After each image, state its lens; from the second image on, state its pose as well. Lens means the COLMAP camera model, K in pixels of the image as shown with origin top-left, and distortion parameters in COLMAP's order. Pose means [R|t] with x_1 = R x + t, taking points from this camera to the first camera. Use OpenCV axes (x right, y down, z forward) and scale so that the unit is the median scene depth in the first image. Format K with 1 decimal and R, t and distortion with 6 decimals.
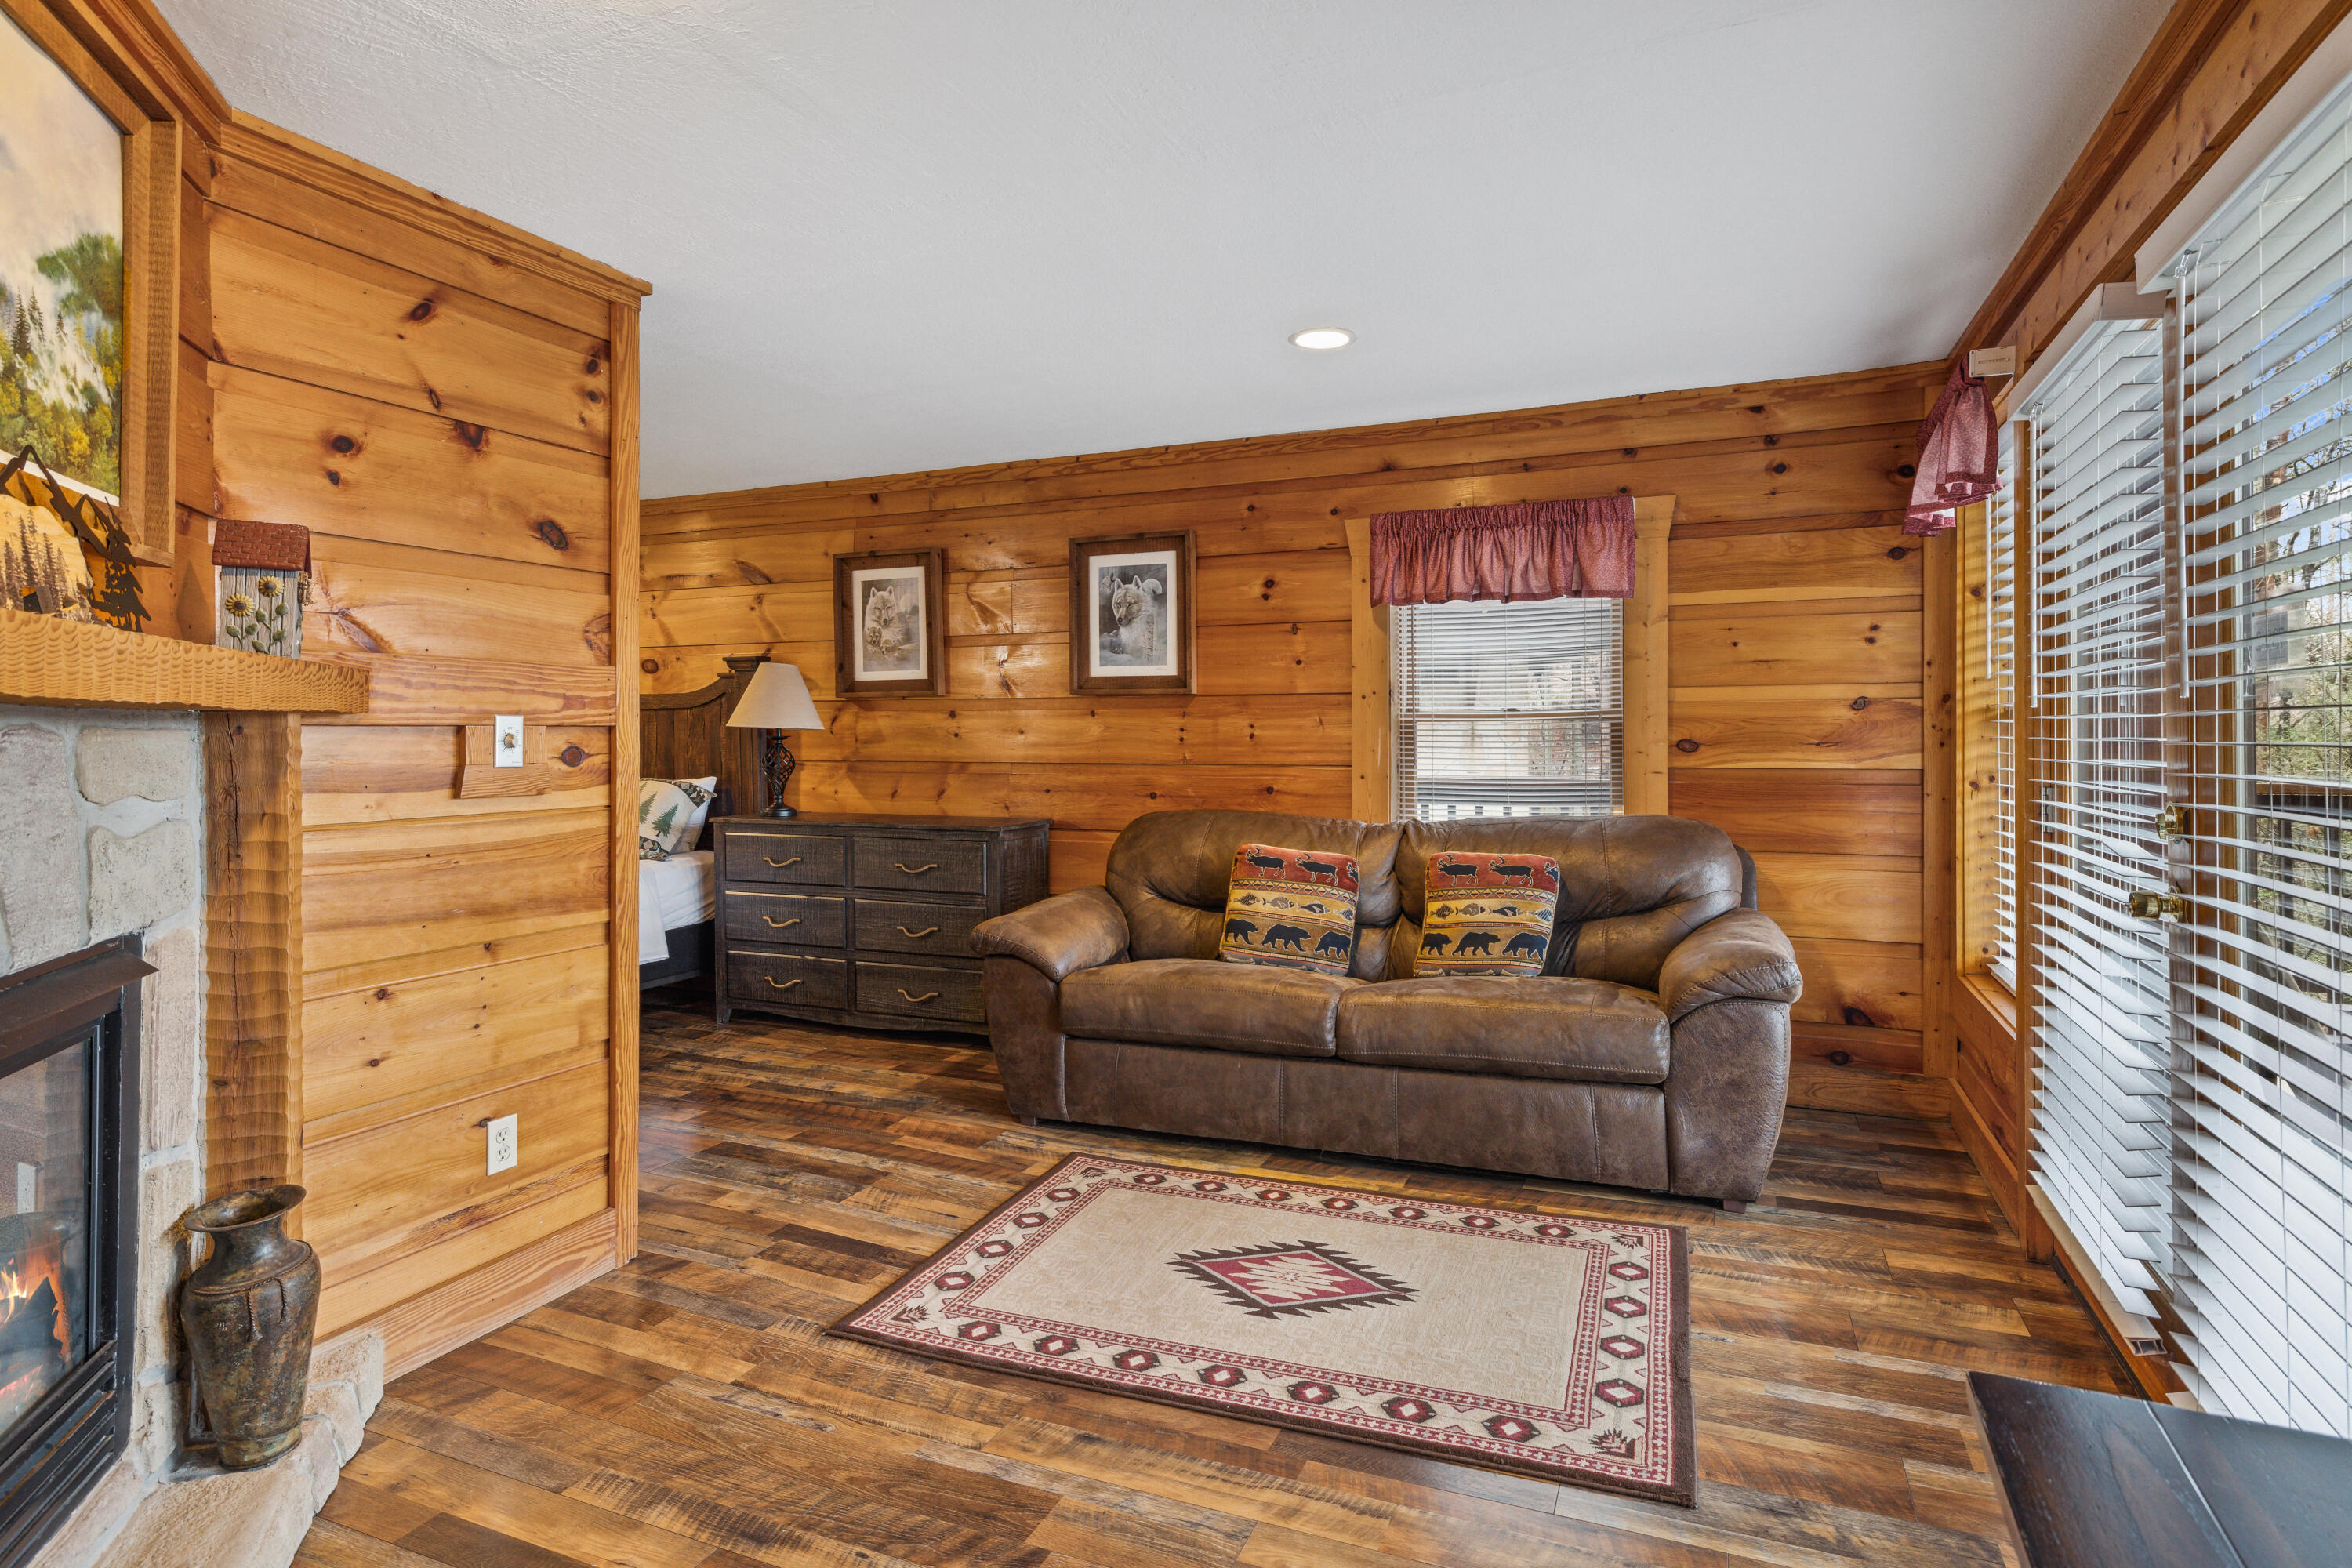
lens RADIAL K [[1233.5, 0, 1172.4], [0, 1233.5, 756.0], [0, 0, 1]] dist [0.021071, 0.000367]
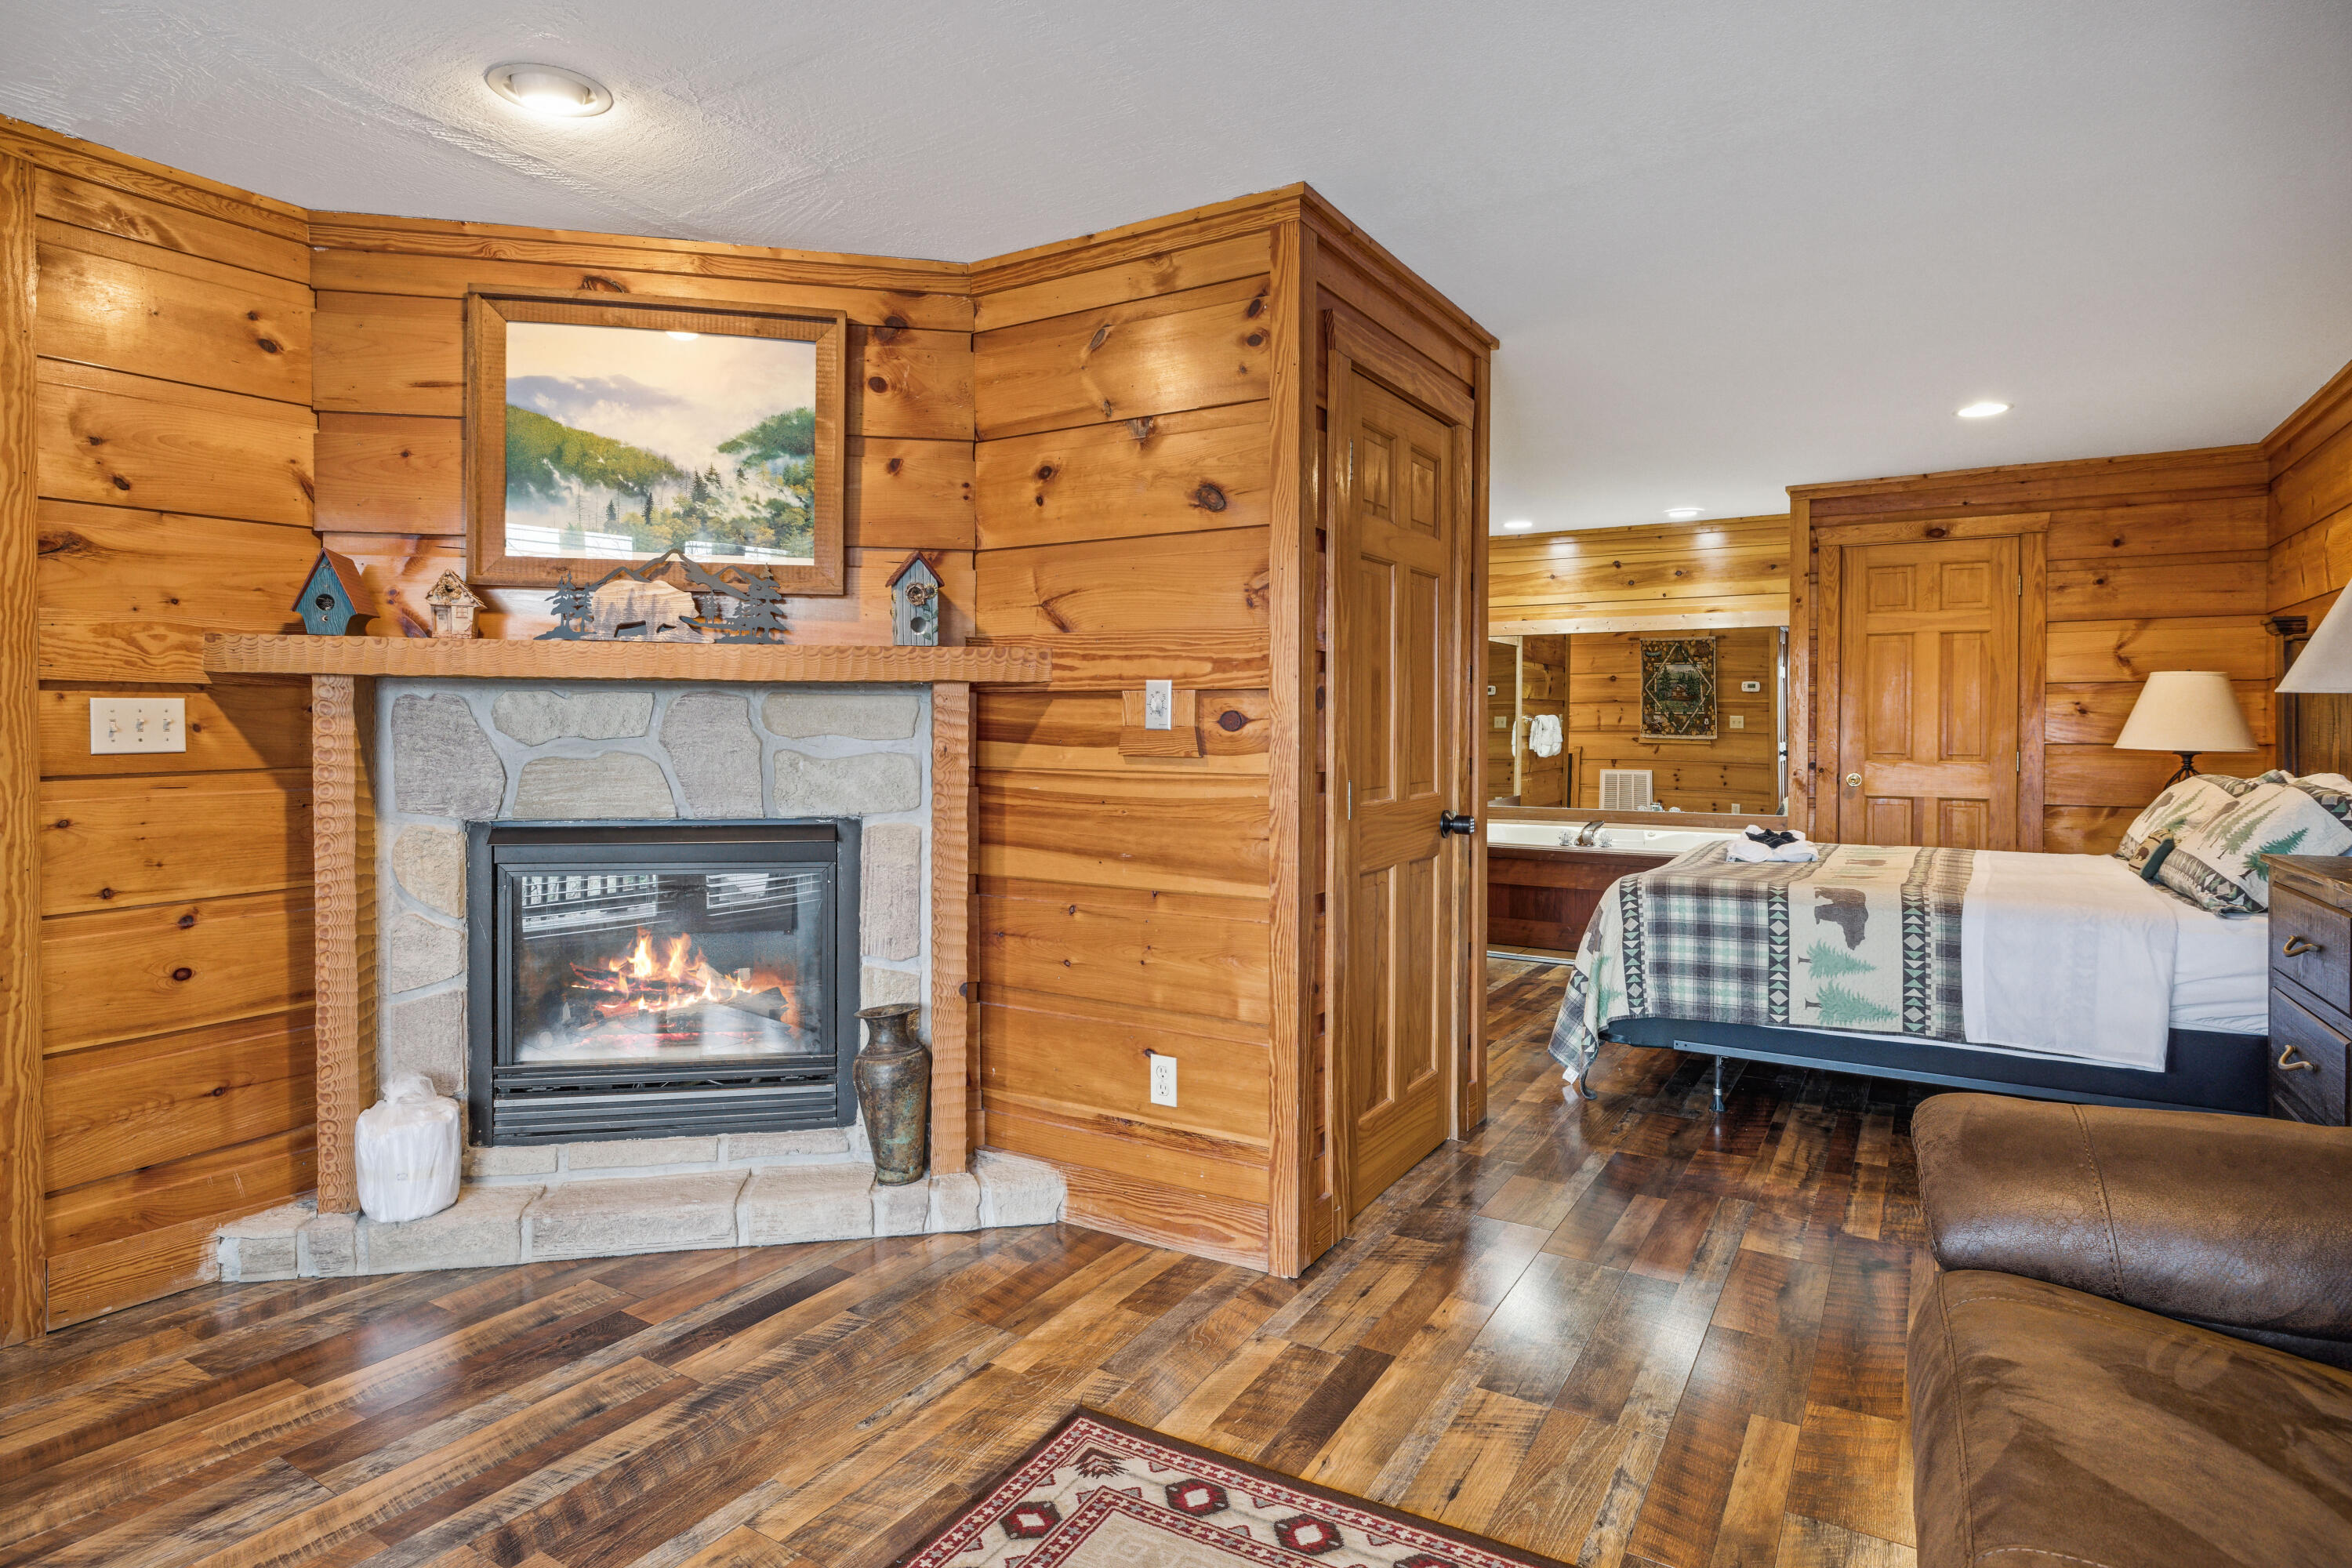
lens RADIAL K [[1266.1, 0, 1167.0], [0, 1266.1, 748.6], [0, 0, 1]] dist [-0.001106, 0.000365]
pose [[-0.137847, 0.023327, -0.990179, 0.534491], [-0.024072, 0.999348, 0.026894, -0.003210], [0.990161, 0.027543, -0.137195, 1.139829]]
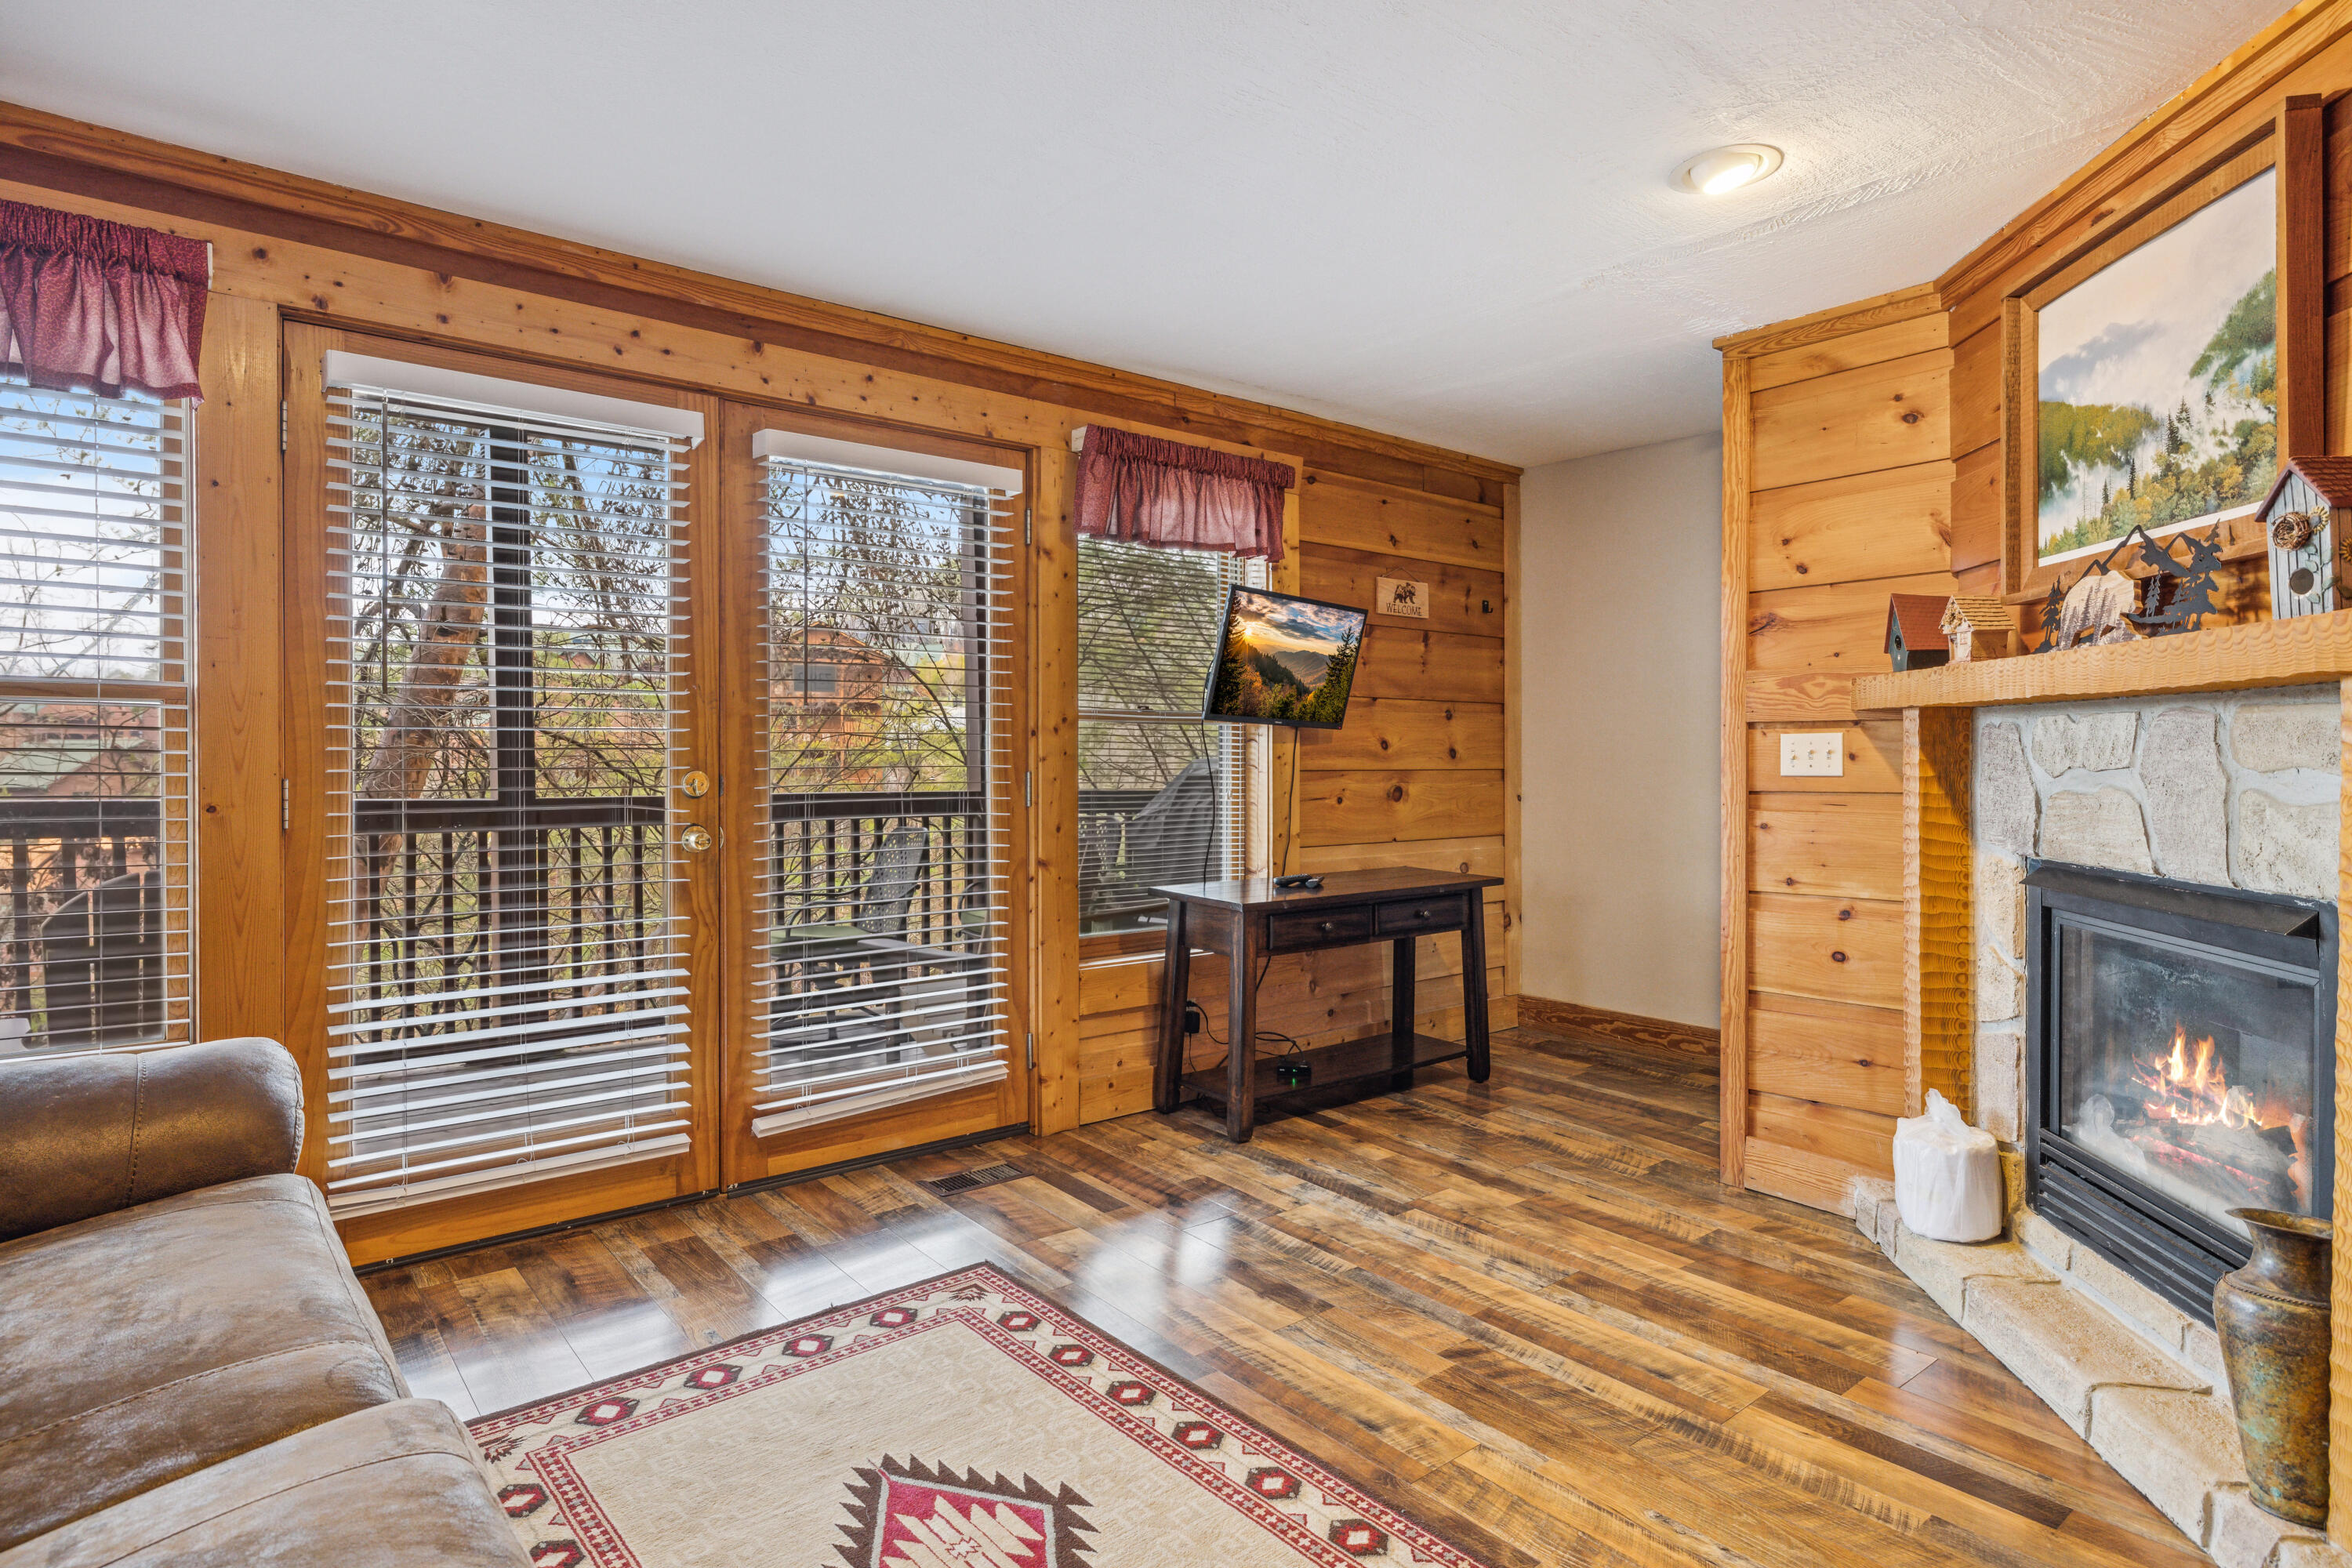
lens RADIAL K [[1279.6, 0, 1176.0], [0, 1279.6, 784.0], [0, 0, 1]] dist [0.000340, -0.000382]
pose [[-0.893076, -0.011960, 0.449746, -0.317434], [0.007362, 0.999124, 0.041190, -0.003511], [-0.449845, 0.040097, -0.892206, 1.626050]]
